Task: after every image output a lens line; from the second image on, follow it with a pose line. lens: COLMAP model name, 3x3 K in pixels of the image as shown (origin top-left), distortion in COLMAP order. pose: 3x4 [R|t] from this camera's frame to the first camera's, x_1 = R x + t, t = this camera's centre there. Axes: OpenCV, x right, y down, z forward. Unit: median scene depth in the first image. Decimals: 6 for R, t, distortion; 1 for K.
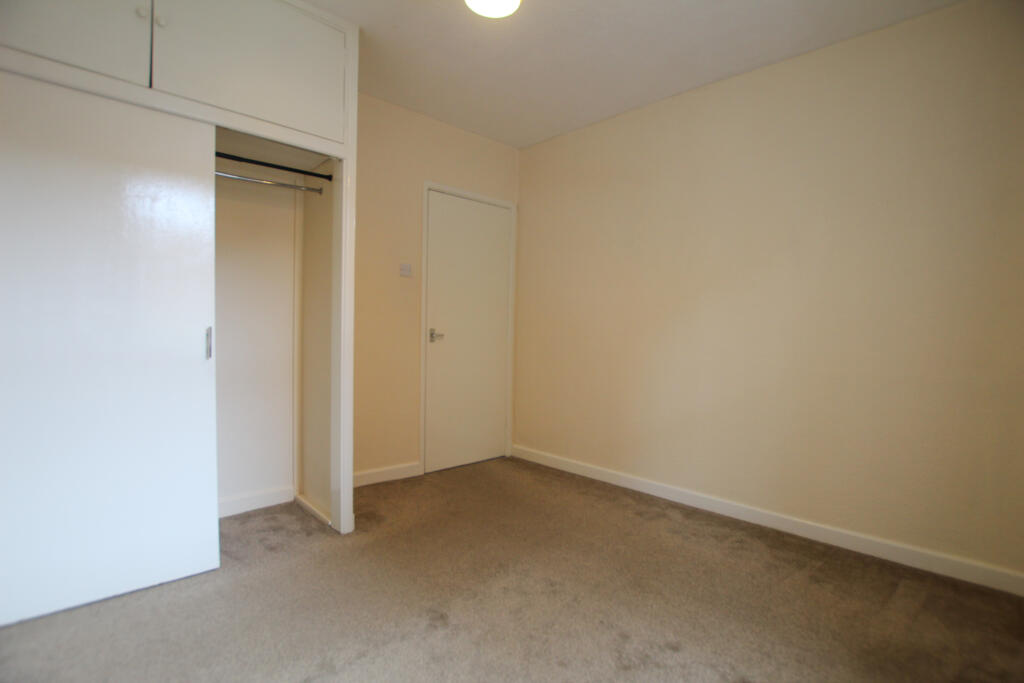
lens RADIAL K [[479.5, 0, 517.9], [0, 479.5, 344.4], [0, 0, 1]] dist [-0.021970, -0.000371]
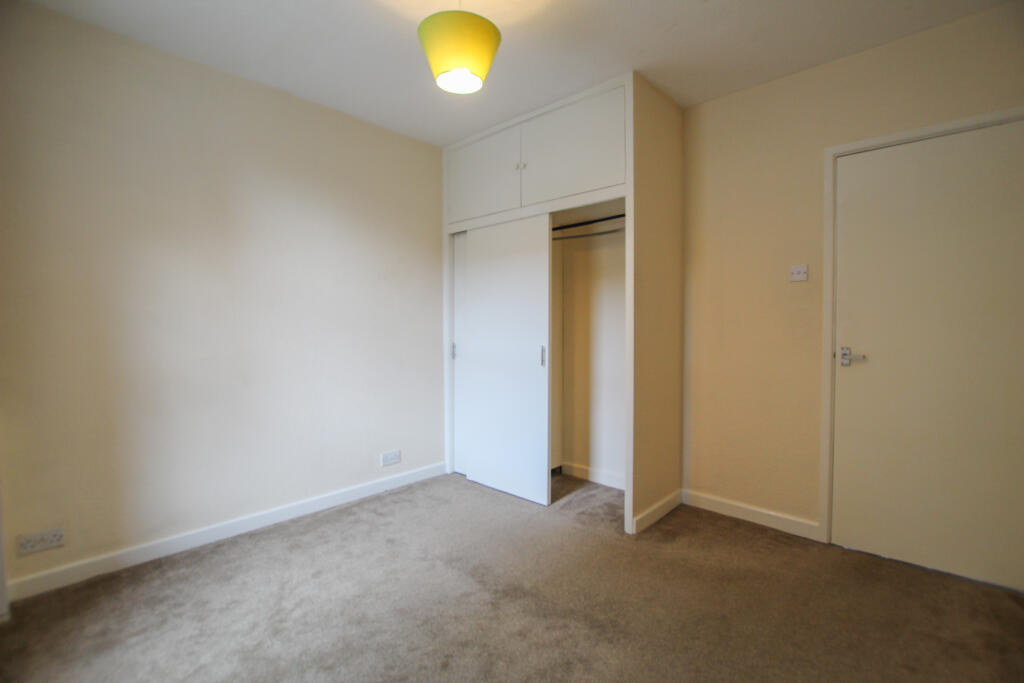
lens RADIAL K [[479.5, 0, 517.9], [0, 479.5, 344.4], [0, 0, 1]] dist [-0.021970, -0.000371]
pose [[0.041676, 0.010334, -0.999078, 0.543362], [-0.028751, 0.999545, 0.009140, -0.031508], [0.998717, 0.028343, 0.041954, 0.512927]]
